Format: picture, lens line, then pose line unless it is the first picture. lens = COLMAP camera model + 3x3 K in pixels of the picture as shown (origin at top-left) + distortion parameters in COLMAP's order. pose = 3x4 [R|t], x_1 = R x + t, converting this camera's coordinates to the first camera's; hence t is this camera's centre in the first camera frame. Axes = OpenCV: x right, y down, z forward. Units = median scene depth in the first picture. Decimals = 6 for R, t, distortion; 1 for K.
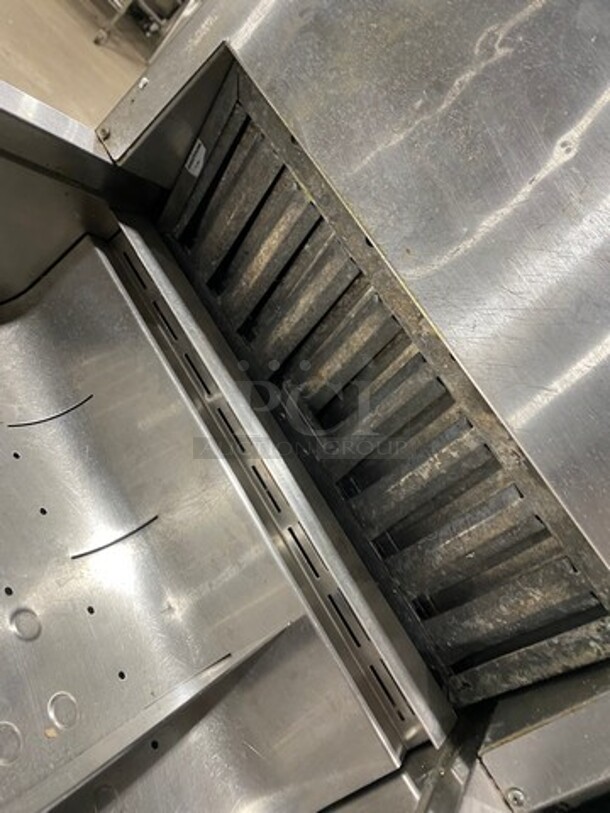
lens RADIAL K [[621.9, 0, 313.0], [0, 621.9, 403.1], [0, 0, 1]] dist [-0.009935, 0.008797]
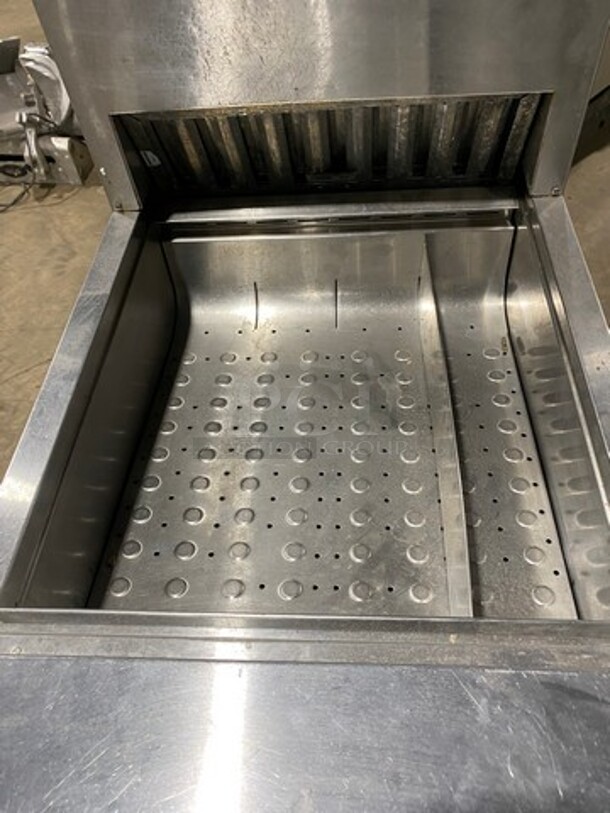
lens RADIAL K [[621.9, 0, 311.8], [0, 621.9, 399.3], [0, 0, 1]] dist [-0.009935, 0.008797]
pose [[0.481211, -0.795461, -0.368345, 0.122578], [0.857056, 0.338685, 0.388262, -0.569660], [-0.184094, -0.502528, 0.844734, -0.858204]]
